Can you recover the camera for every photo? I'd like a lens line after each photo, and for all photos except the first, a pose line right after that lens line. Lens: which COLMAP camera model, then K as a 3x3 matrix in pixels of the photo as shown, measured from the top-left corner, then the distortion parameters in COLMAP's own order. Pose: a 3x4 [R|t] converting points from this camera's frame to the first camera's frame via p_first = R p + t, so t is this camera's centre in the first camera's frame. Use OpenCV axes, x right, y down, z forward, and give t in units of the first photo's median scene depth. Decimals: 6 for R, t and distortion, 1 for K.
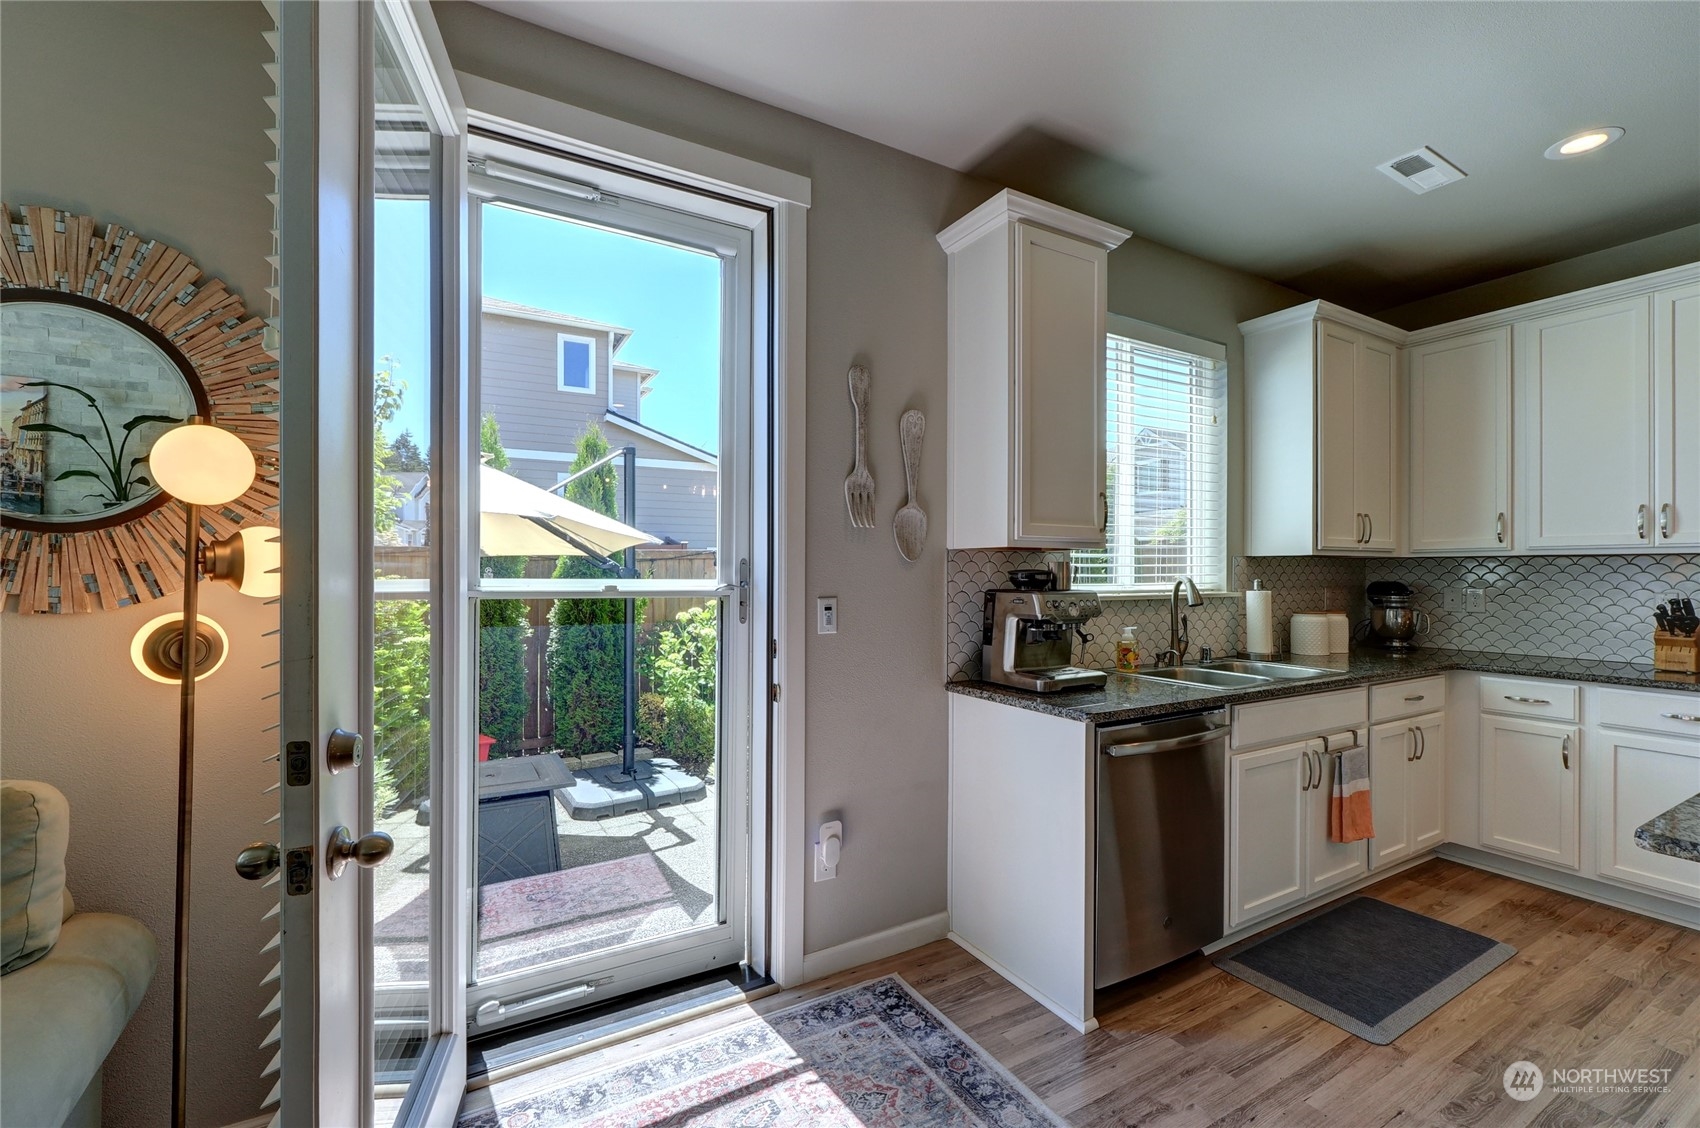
lens RADIAL K [[747.0, 0, 863.2], [0, 747.0, 572.0], [0, 0, 1]] dist [-0.007017, -0.000411]
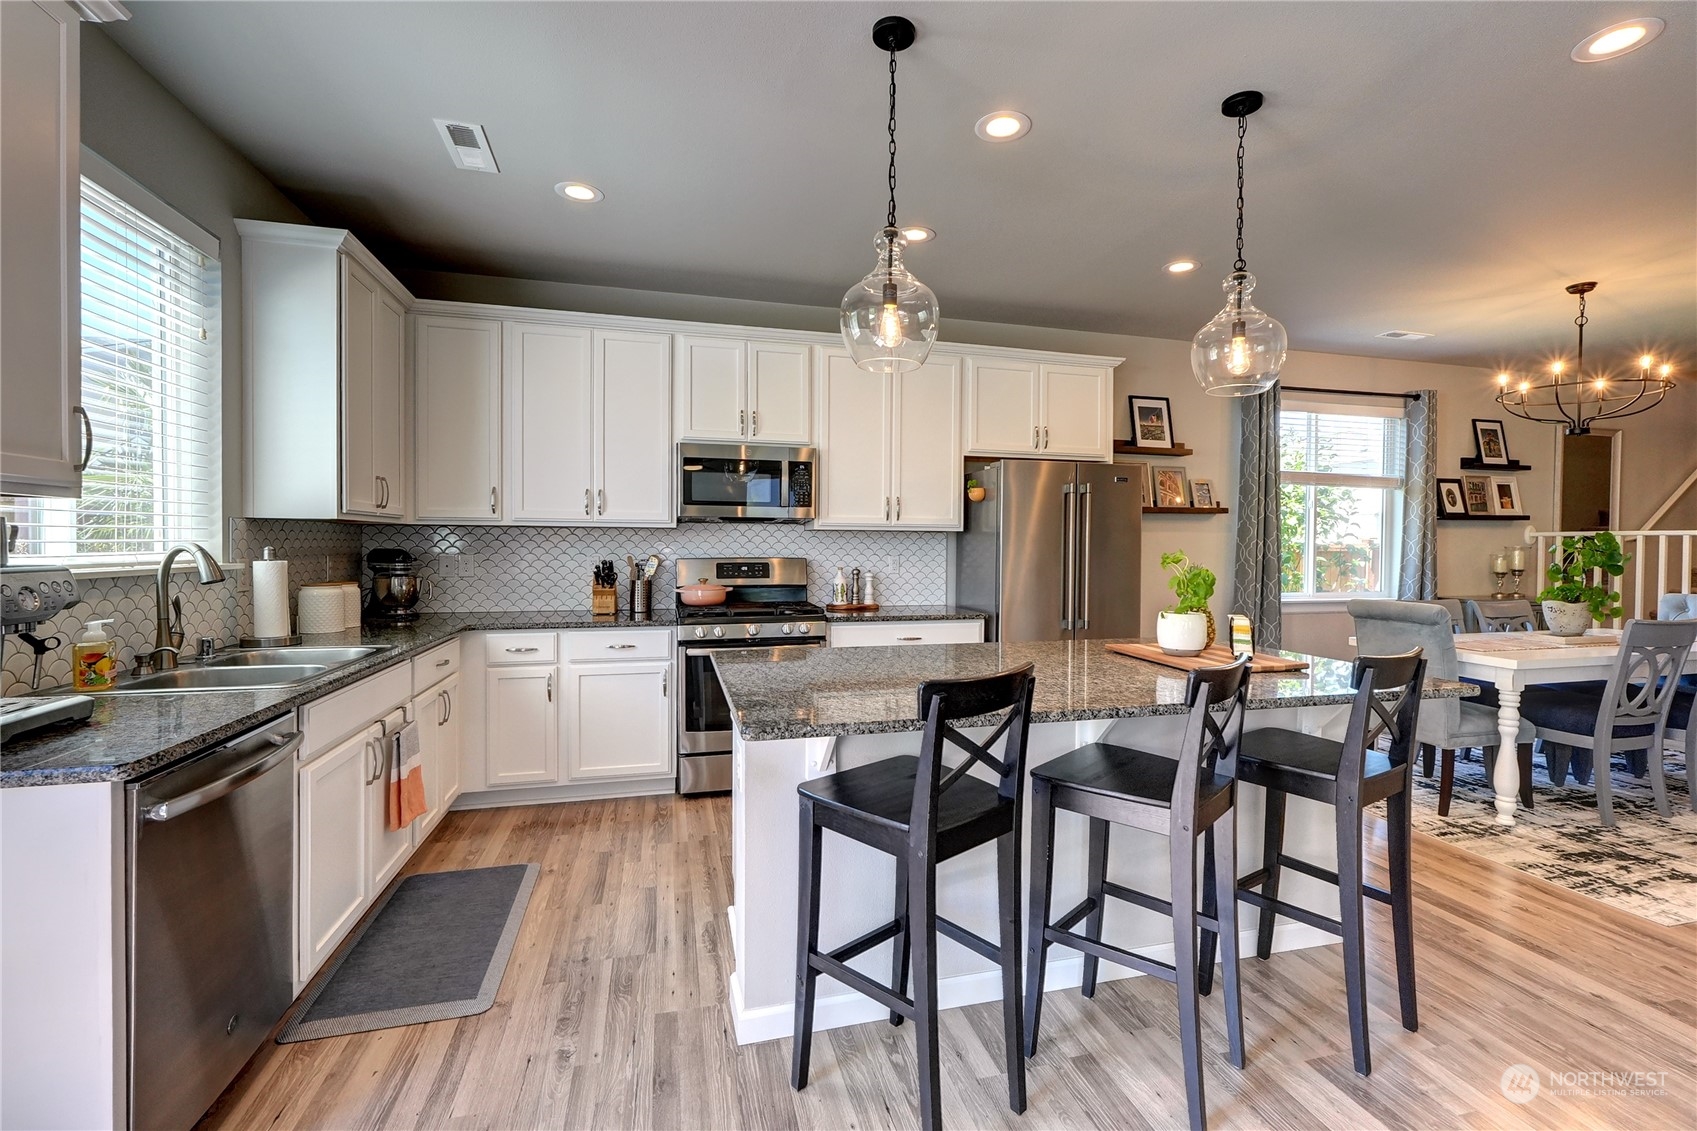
lens RADIAL K [[745.7, 0, 871.2], [0, 745.7, 557.1], [0, 0, 1]] dist [-0.007017, -0.000411]
pose [[0.253396, -0.016324, 0.967225, -0.096583], [-0.009138, 0.999773, 0.019267, -0.000648], [-0.967319, -0.013721, 0.253189, 0.182467]]
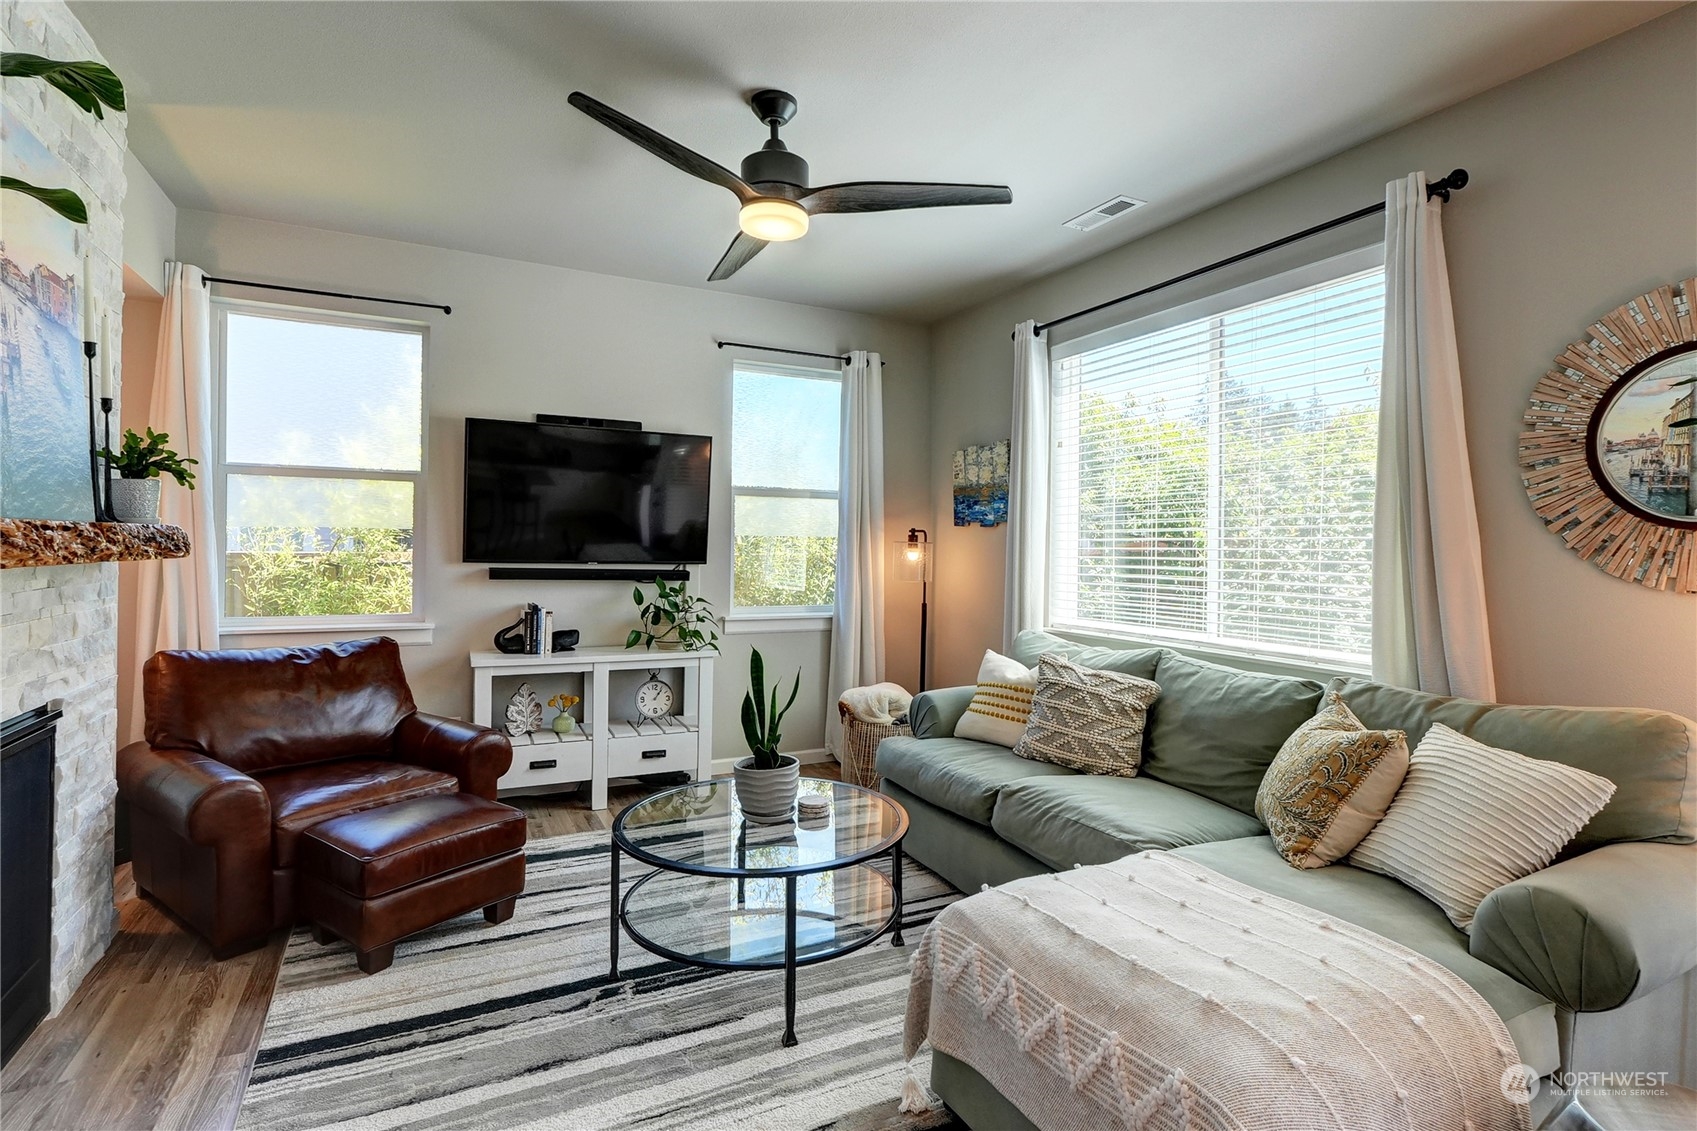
lens RADIAL K [[831.9, 0, 841.0], [0, 831.9, 550.9], [0, 0, 1]] dist [-0.014455, 0.001841]
pose [[-0.064531, 0.002964, -0.997911, 0.192012], [-0.013293, 0.999904, 0.003830, -0.001643], [0.997827, 0.013513, -0.064485, -0.180986]]
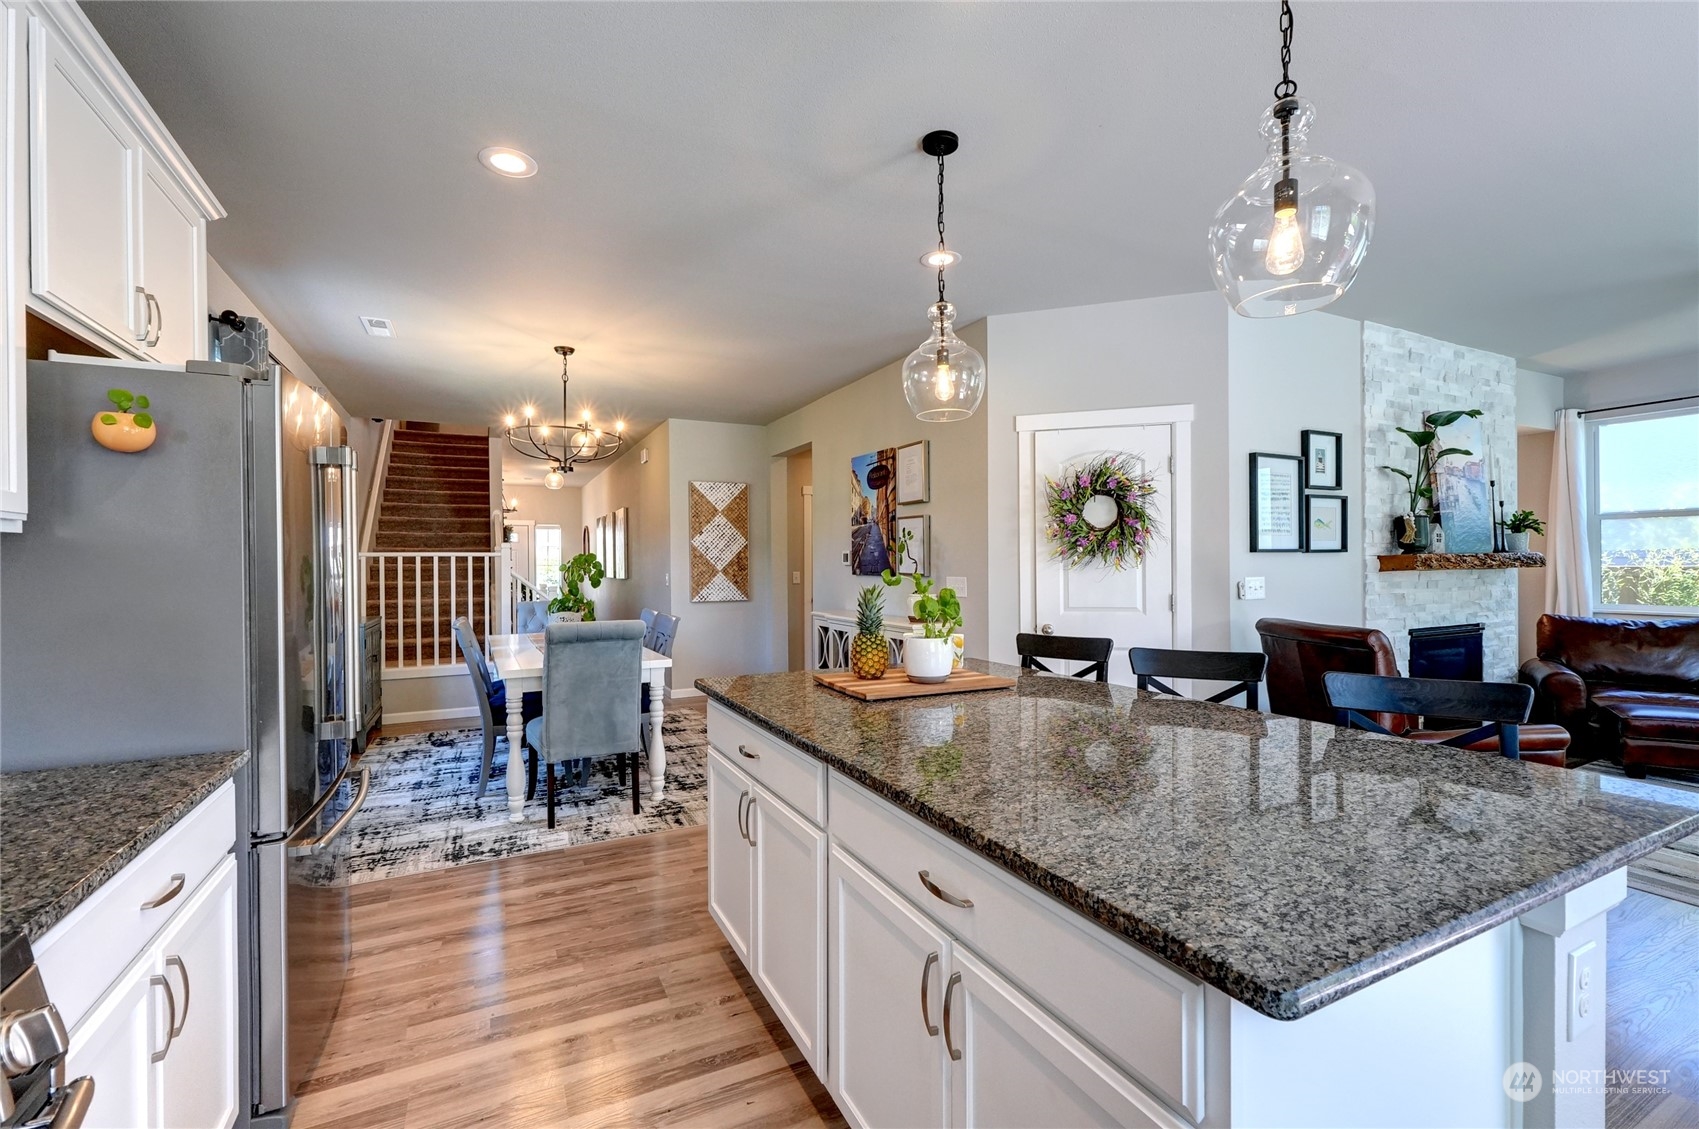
lens RADIAL K [[746.6, 0, 851.6], [0, 746.6, 567.8], [0, 0, 1]] dist [-0.007017, -0.000411]
pose [[-0.998095, 0.008580, 0.061091, 0.853833], [0.008740, 0.999959, 0.002357, 0.001713], [-0.061069, 0.002886, -0.998129, 0.881193]]
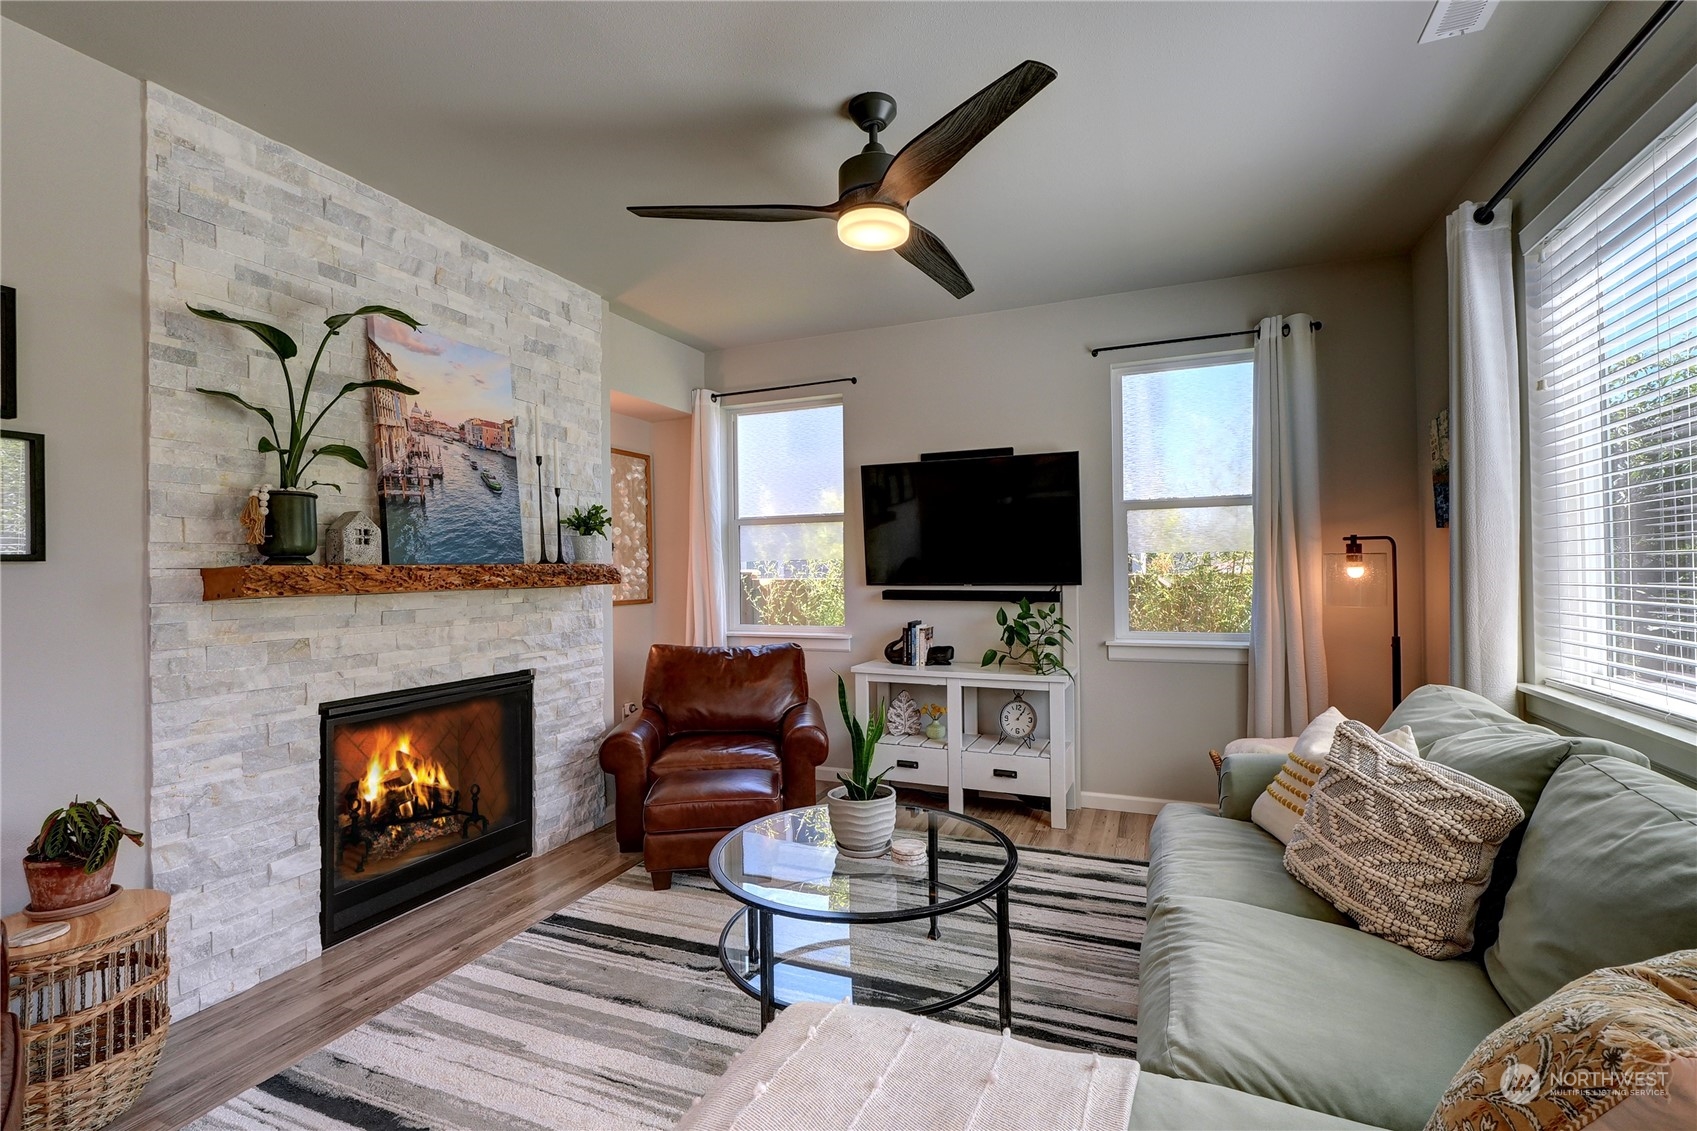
lens RADIAL K [[745.7, 0, 858.0], [0, 745.7, 570.1], [0, 0, 1]] dist [-0.007017, -0.000411]
pose [[-0.795304, 0.010575, -0.606119, -0.220963], [0.013411, 0.999910, -0.000150, 0.000131], [0.606063, -0.008248, -0.795374, 0.289705]]
